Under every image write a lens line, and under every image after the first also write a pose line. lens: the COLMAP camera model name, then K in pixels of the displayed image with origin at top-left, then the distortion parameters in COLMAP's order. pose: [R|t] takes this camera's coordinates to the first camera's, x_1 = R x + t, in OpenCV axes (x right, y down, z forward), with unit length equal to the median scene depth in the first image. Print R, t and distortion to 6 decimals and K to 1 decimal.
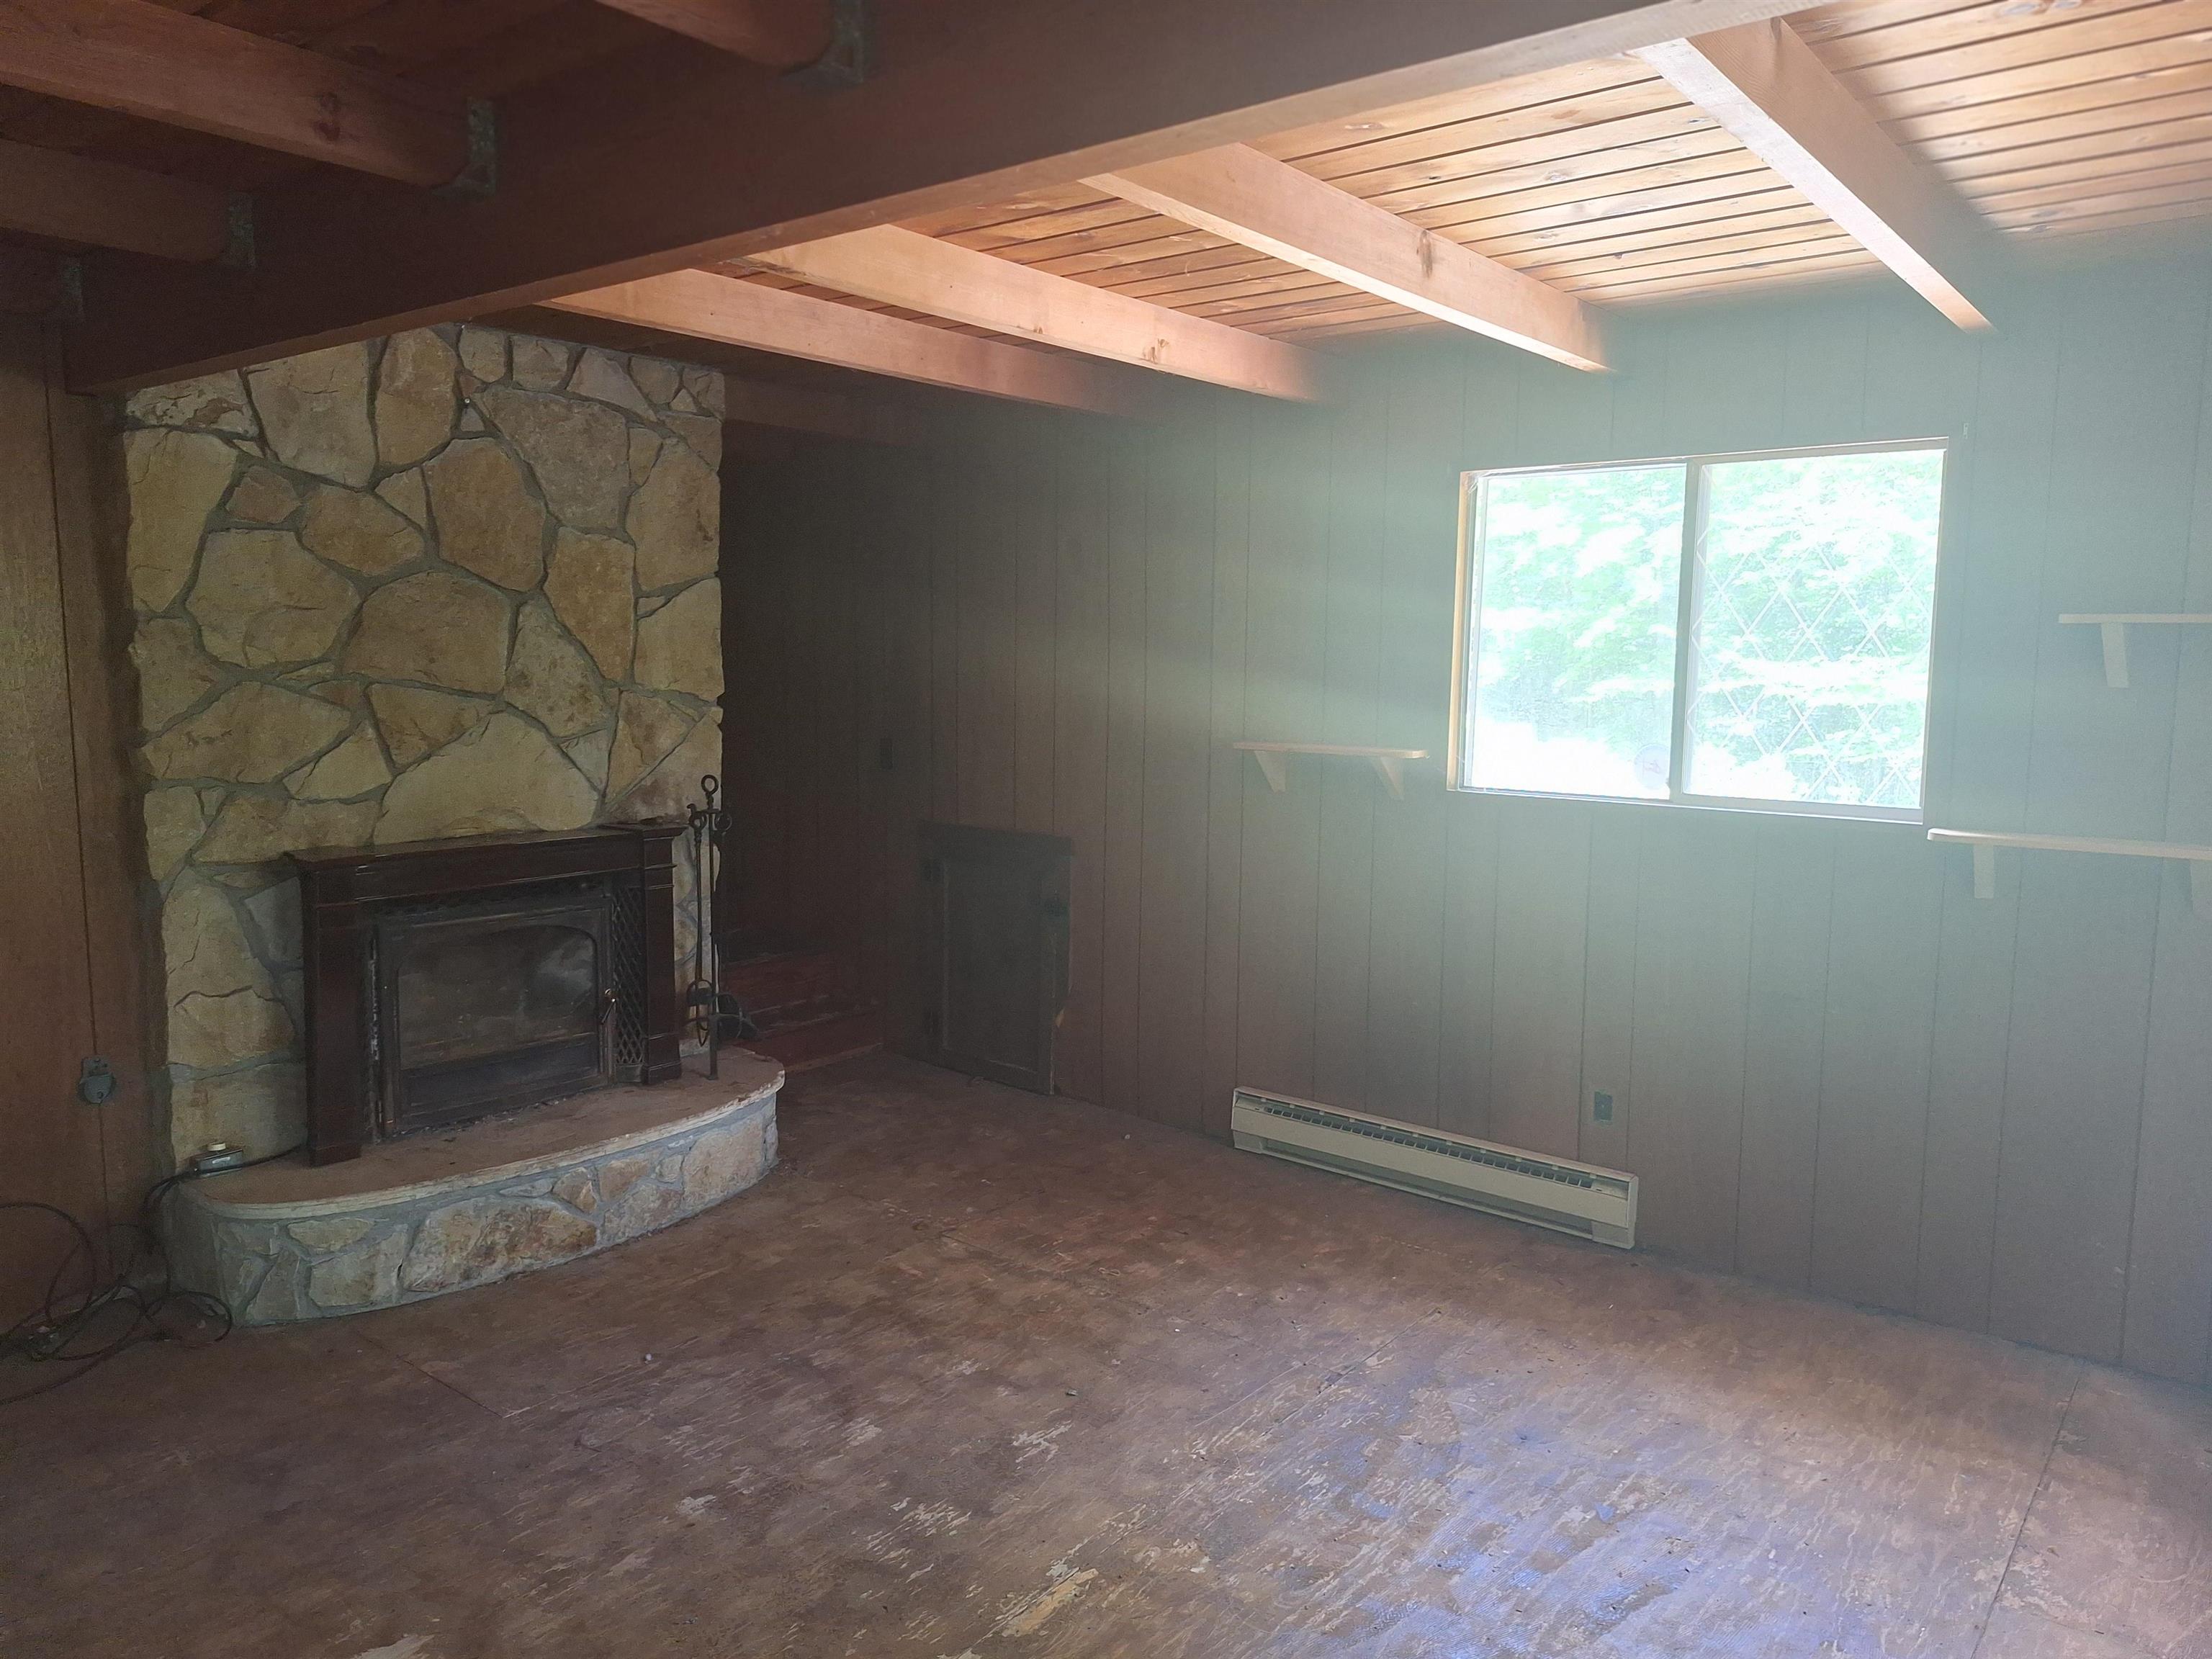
lens RADIAL K [[1520.3, 0, 1104.1], [0, 1520.3, 829.2], [0, 0, 1]] dist [0.090218, -0.103755]
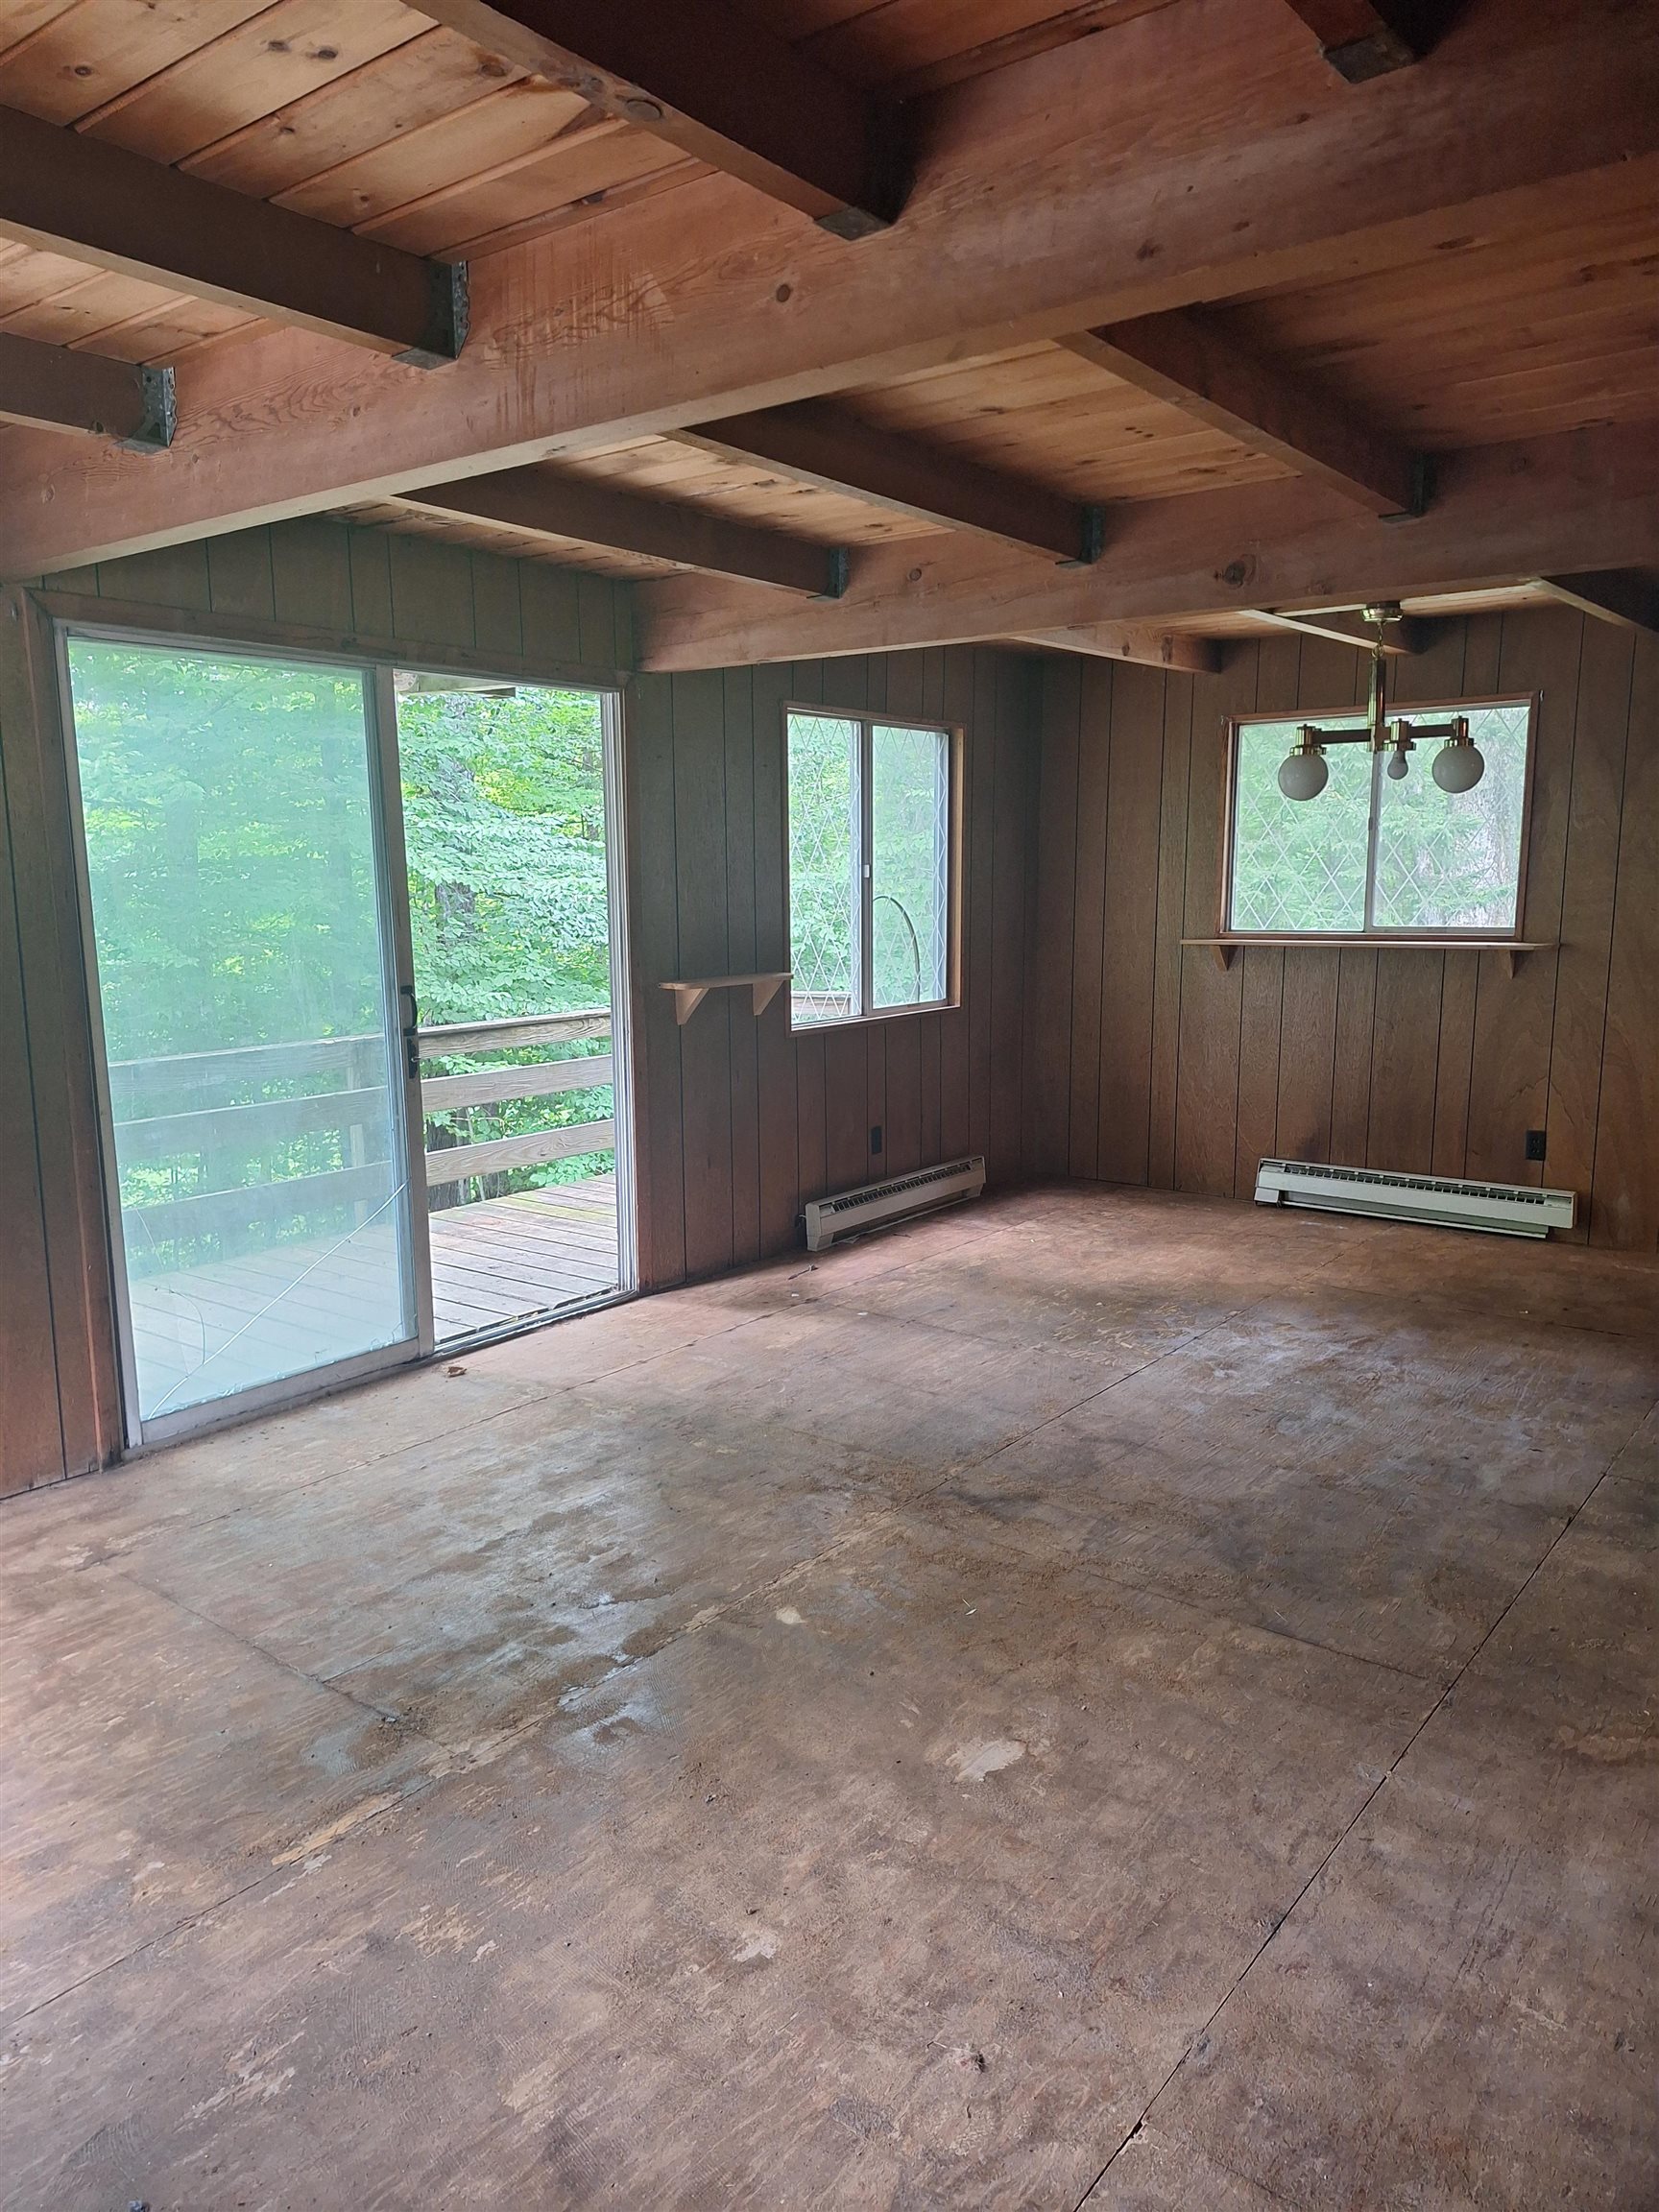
lens RADIAL K [[1520.3, 0, 824.1], [0, 1520.3, 1124.4], [0, 0, 1]] dist [0.090218, -0.103755]
pose [[-0.999899, 0.000014, -0.014205, -0.298511], [-0.003947, 0.960336, 0.278818, -0.169267], [0.013645, 0.278846, -0.960239, 1.681779]]
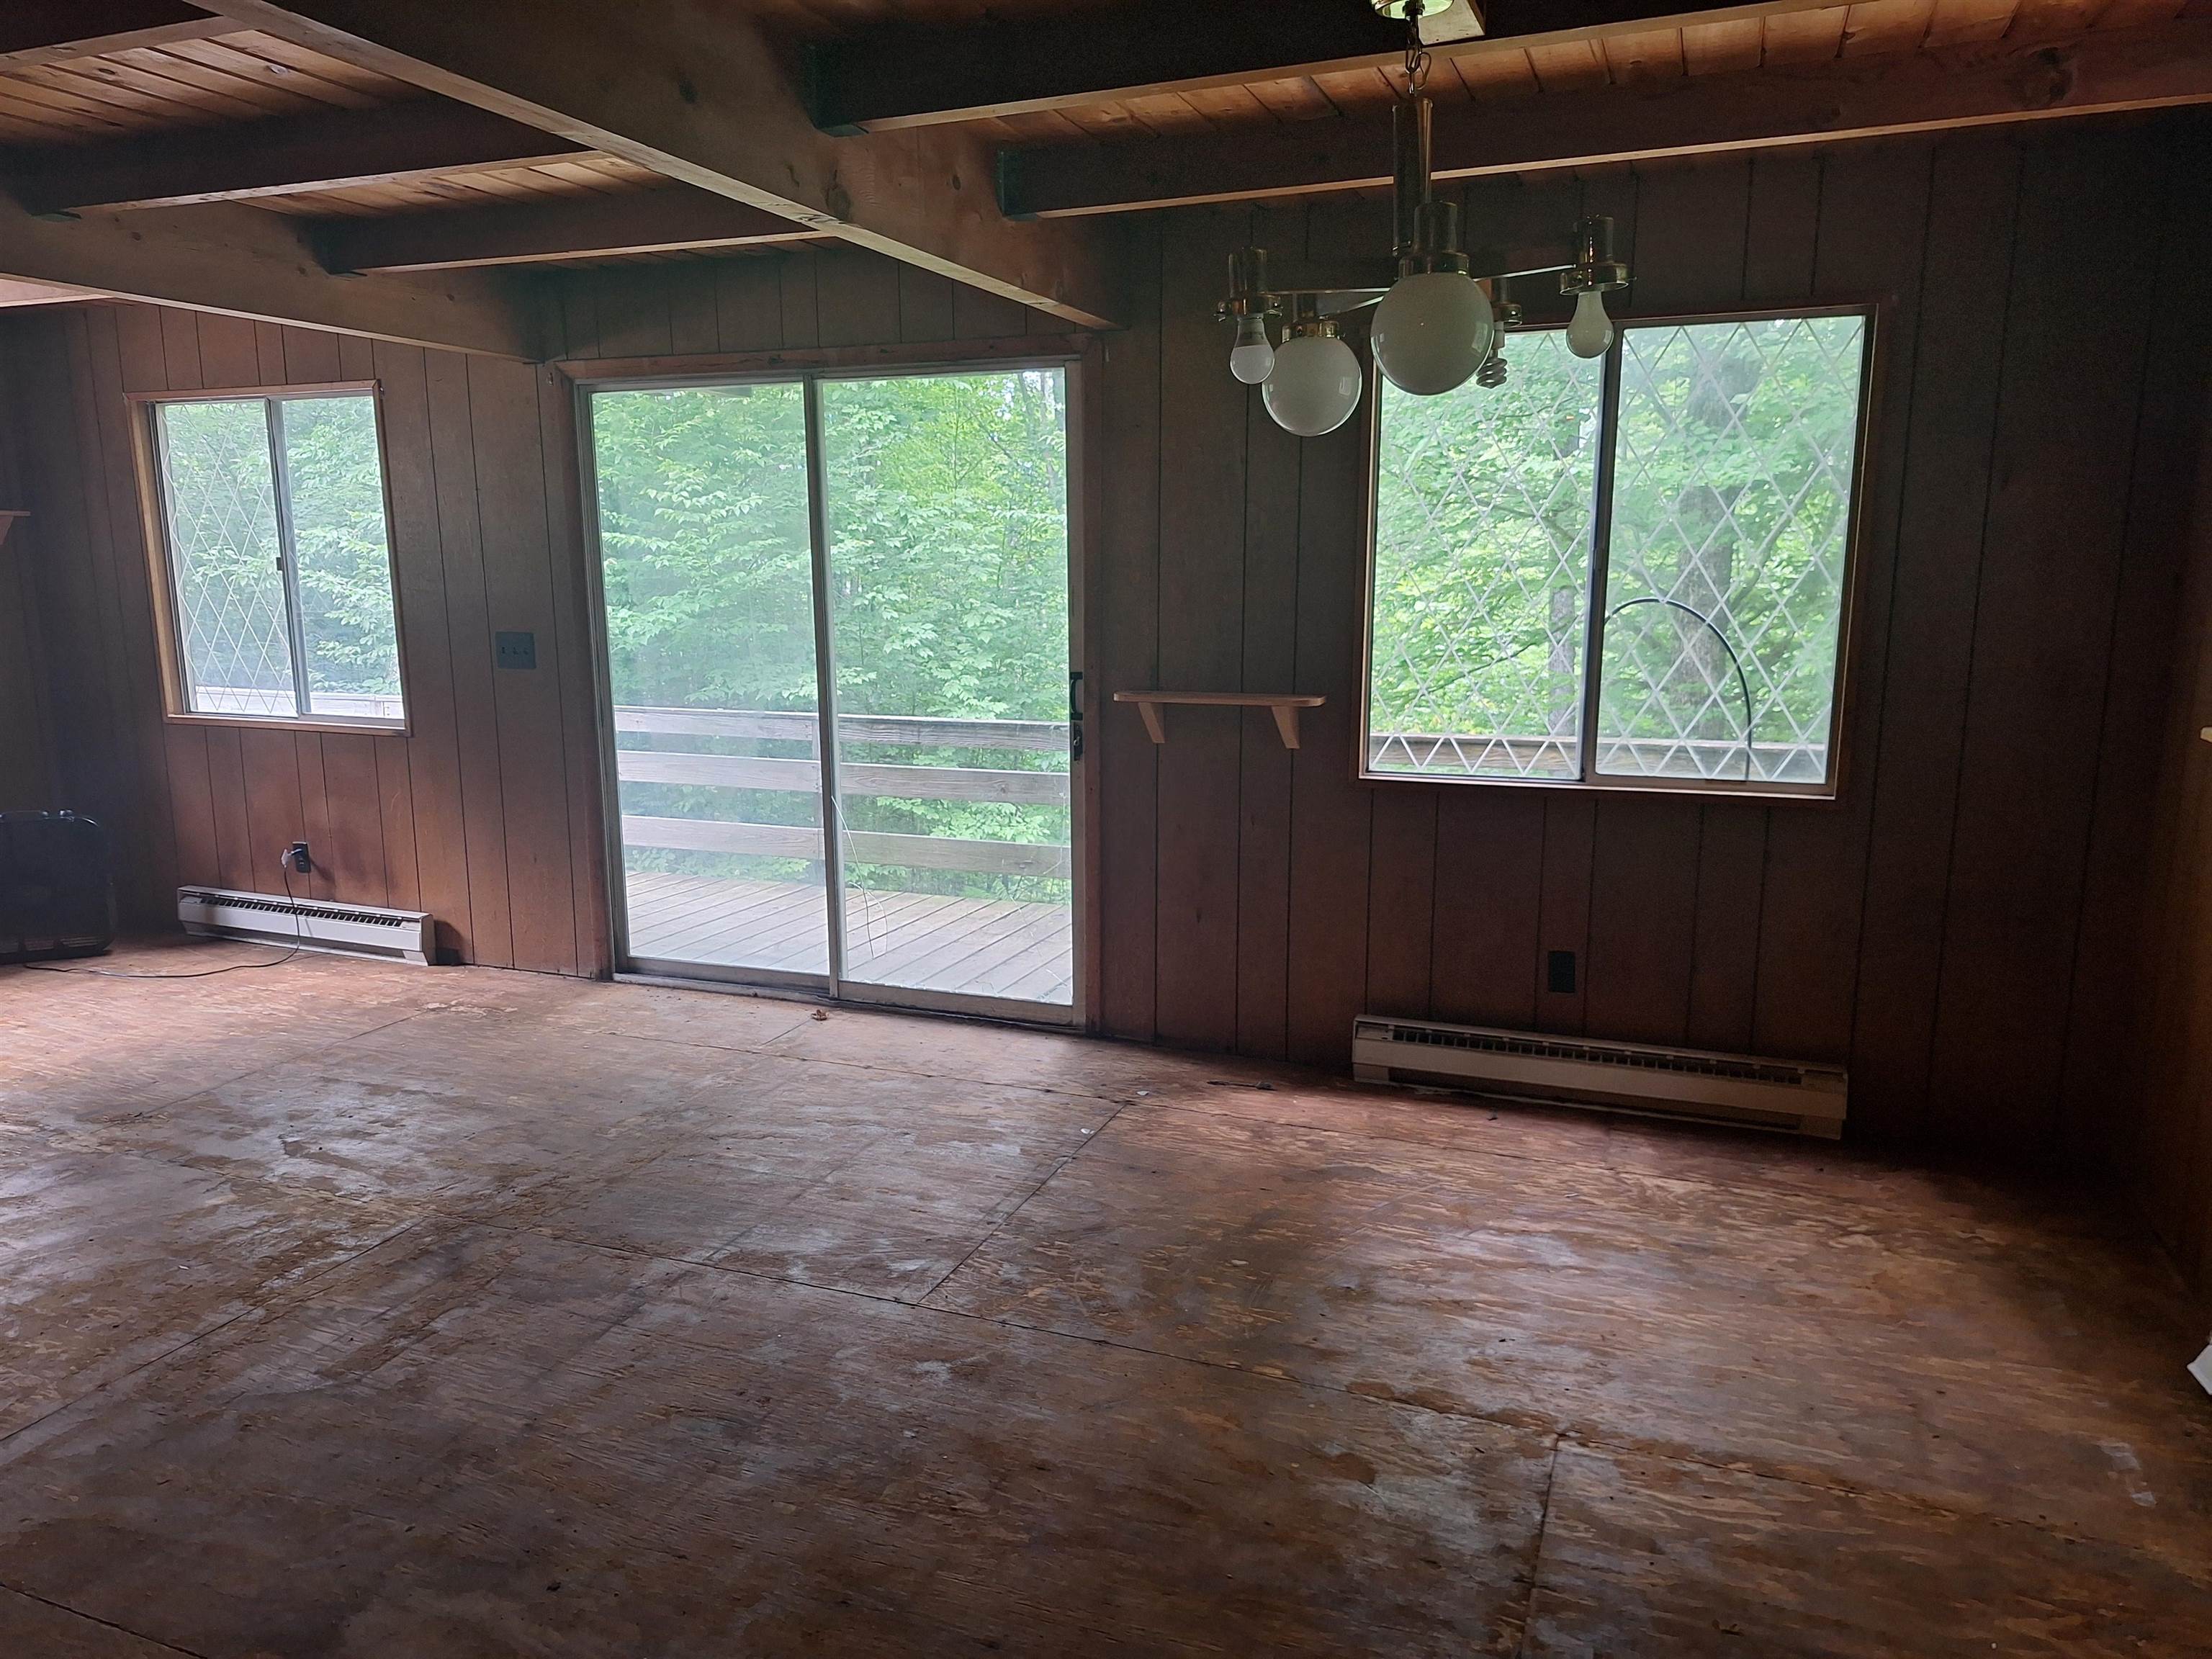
lens RADIAL K [[1520.3, 0, 1082.0], [0, 1520.3, 820.9], [0, 0, 1]] dist [0.090218, -0.103755]
pose [[-0.288215, -0.170086, 0.942339, -1.721611], [0.111637, 0.971419, 0.209479, -0.021007], [-0.951036, 0.165575, -0.260990, 0.272070]]
